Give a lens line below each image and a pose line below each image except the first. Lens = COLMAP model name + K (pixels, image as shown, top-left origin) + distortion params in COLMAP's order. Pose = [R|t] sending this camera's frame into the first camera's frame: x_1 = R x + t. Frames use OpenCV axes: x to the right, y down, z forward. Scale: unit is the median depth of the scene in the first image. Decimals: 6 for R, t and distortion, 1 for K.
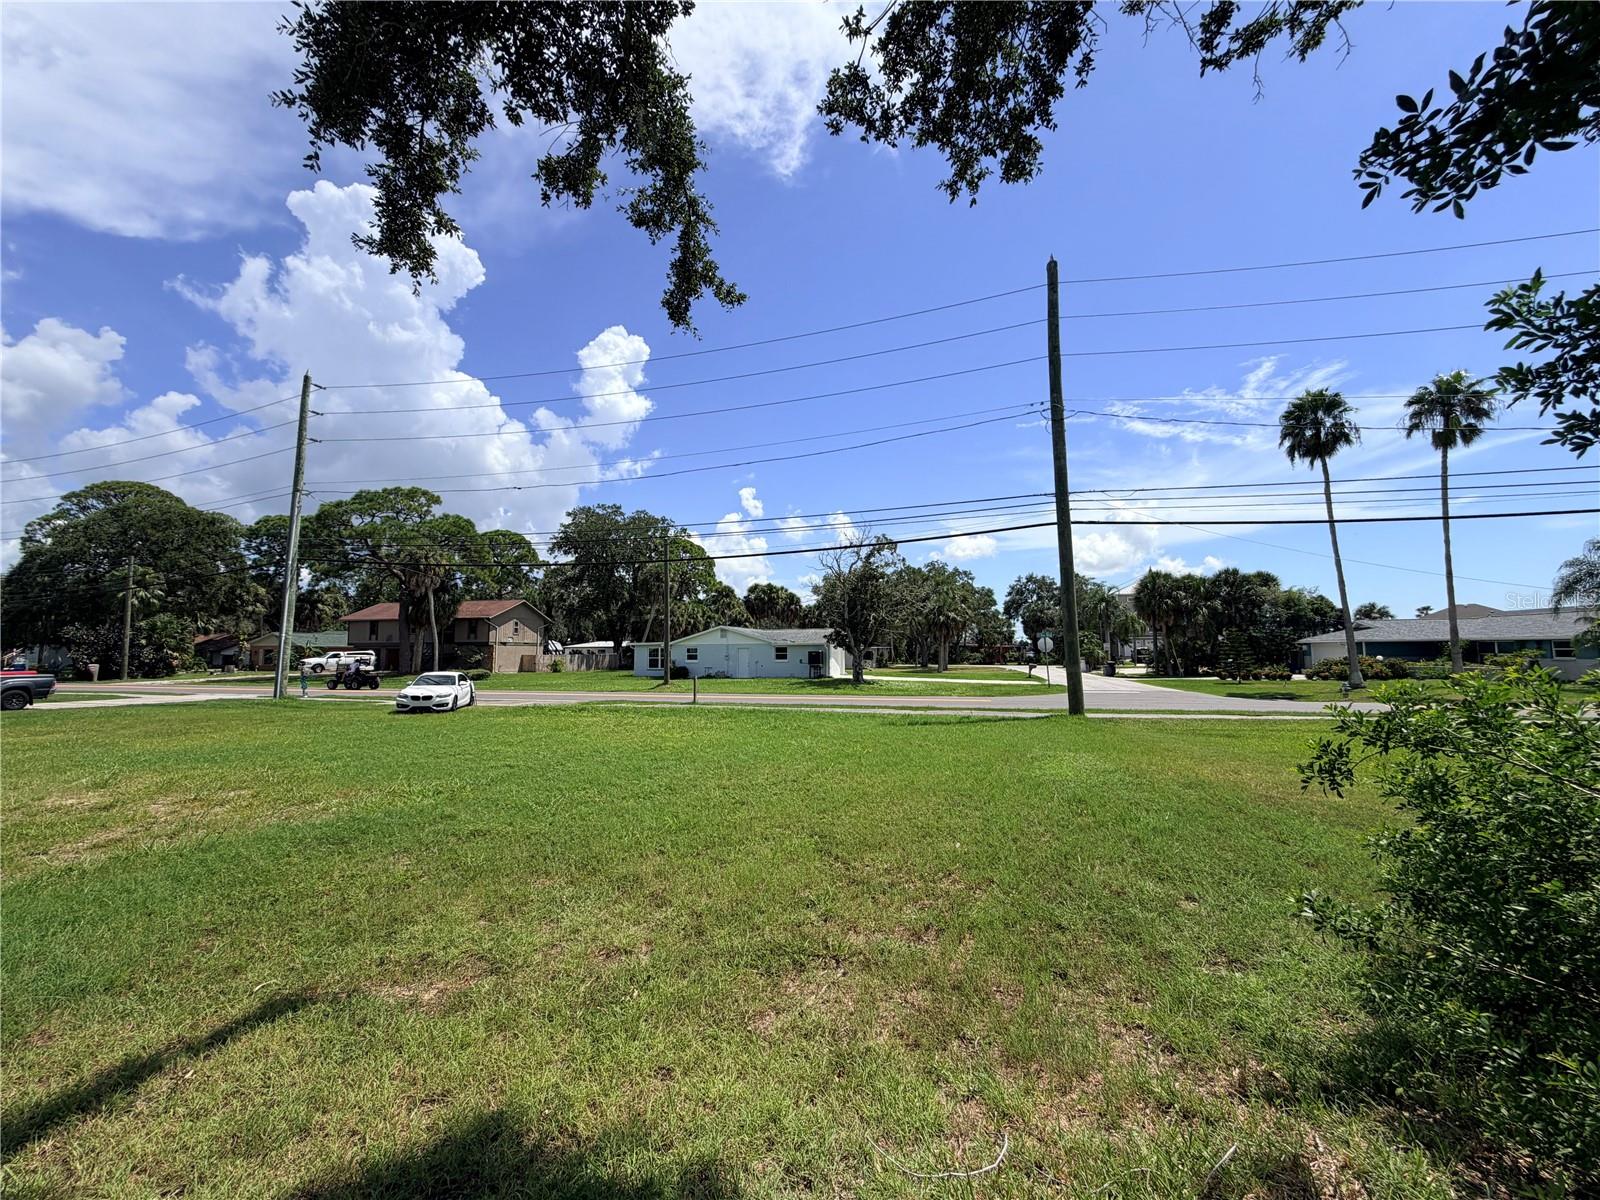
lens RADIAL K [[637.0, 0, 798.3], [0, 637.0, 601.9], [0, 0, 1]] dist [-0.000567, -0.000491]
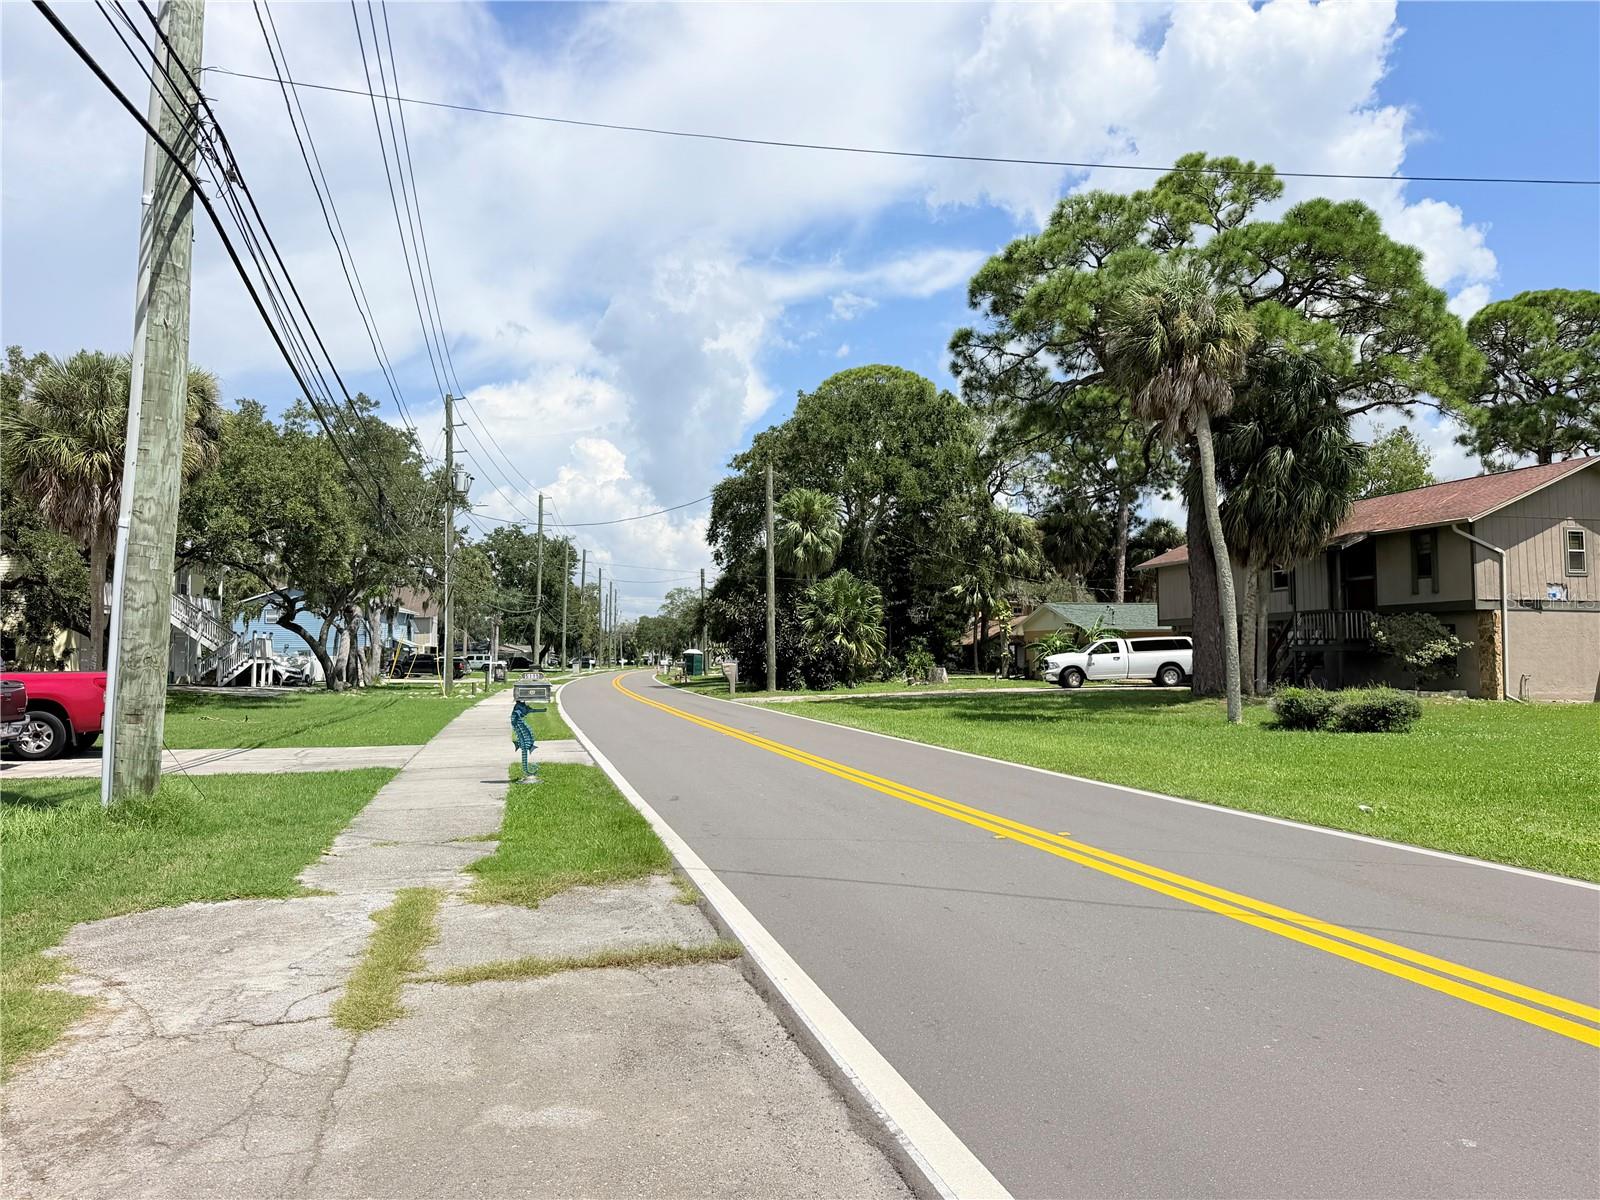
lens RADIAL K [[1121.3, 0, 798.6], [0, 1121.3, 596.1], [0, 0, 1]] dist [0.029736, -0.052738]
pose [[0.447244, -0.053786, -0.892793, -0.148385], [0.068149, 0.997338, -0.025945, 0.053910], [0.891812, -0.049239, 0.449719, 0.470930]]
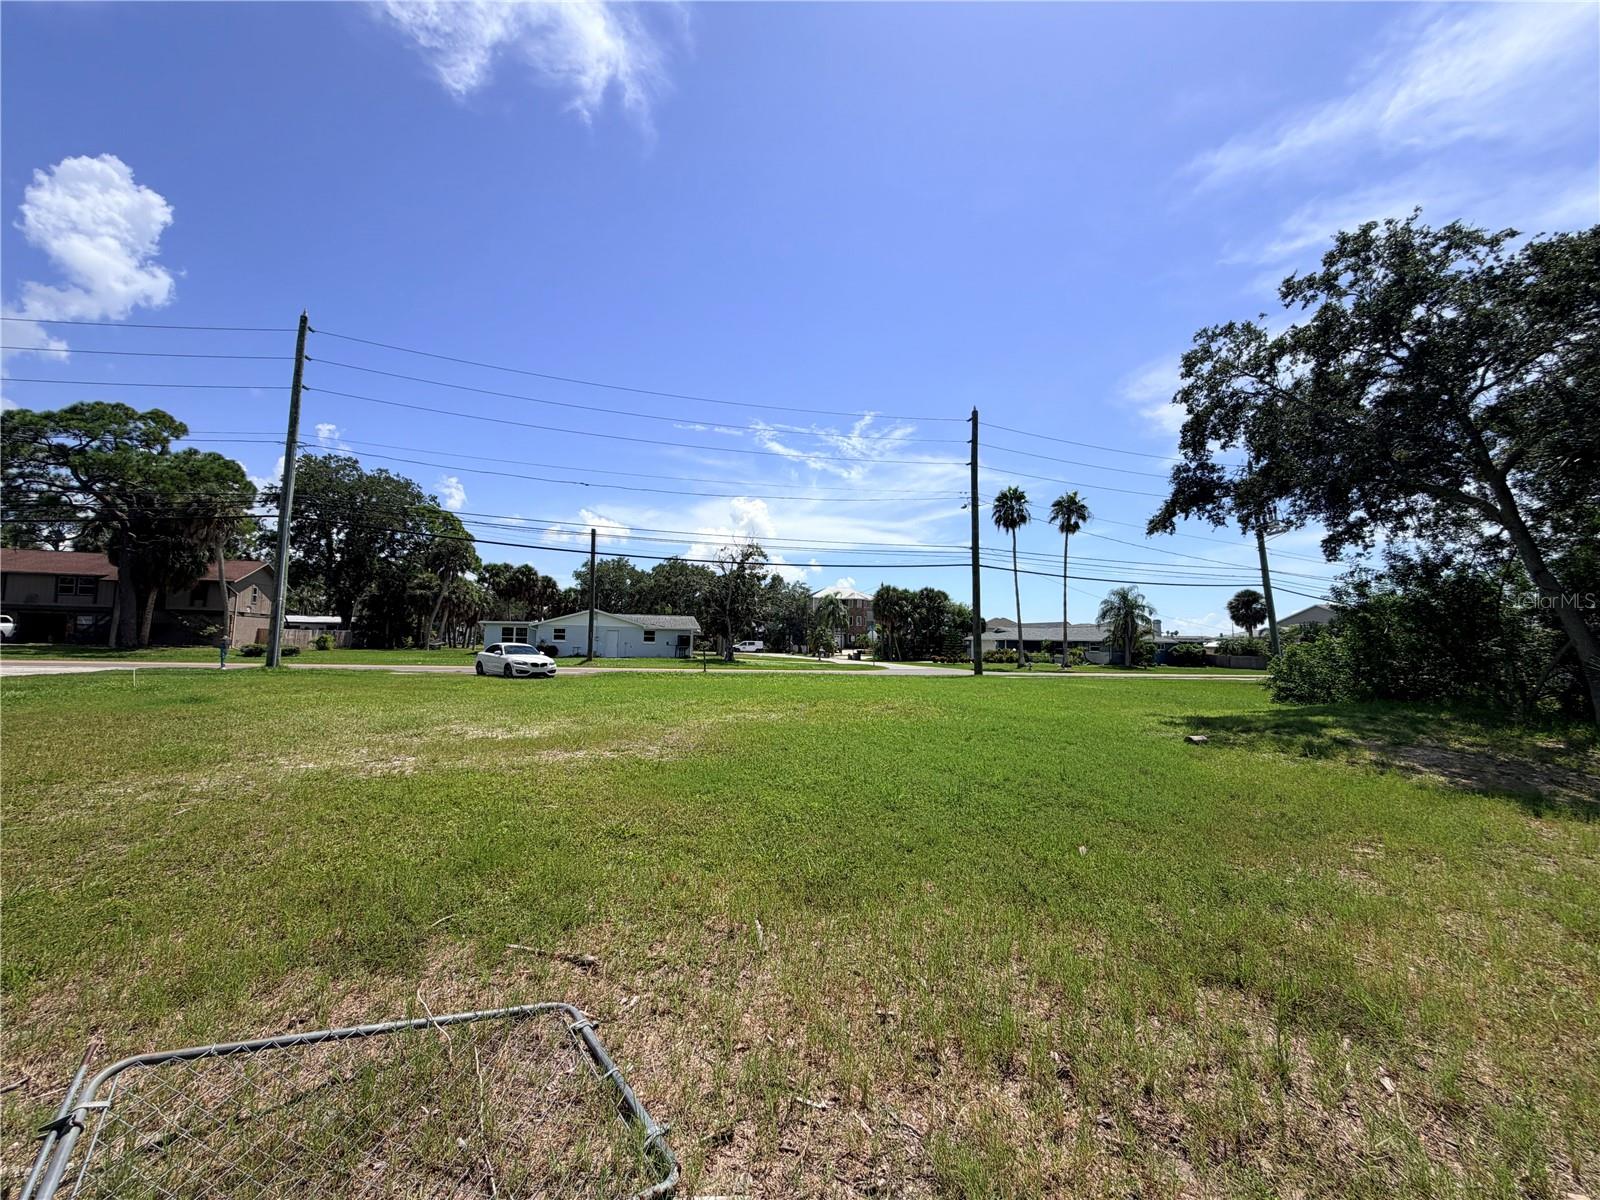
lens RADIAL K [[637.0, 0, 798.9], [0, 637.0, 598.8], [0, 0, 1]] dist [-0.000567, -0.000491]
pose [[0.850713, 0.061261, 0.522049, -0.293459], [-0.067321, 0.997704, -0.007373, 0.003768], [-0.521302, -0.028872, 0.852884, -0.076517]]
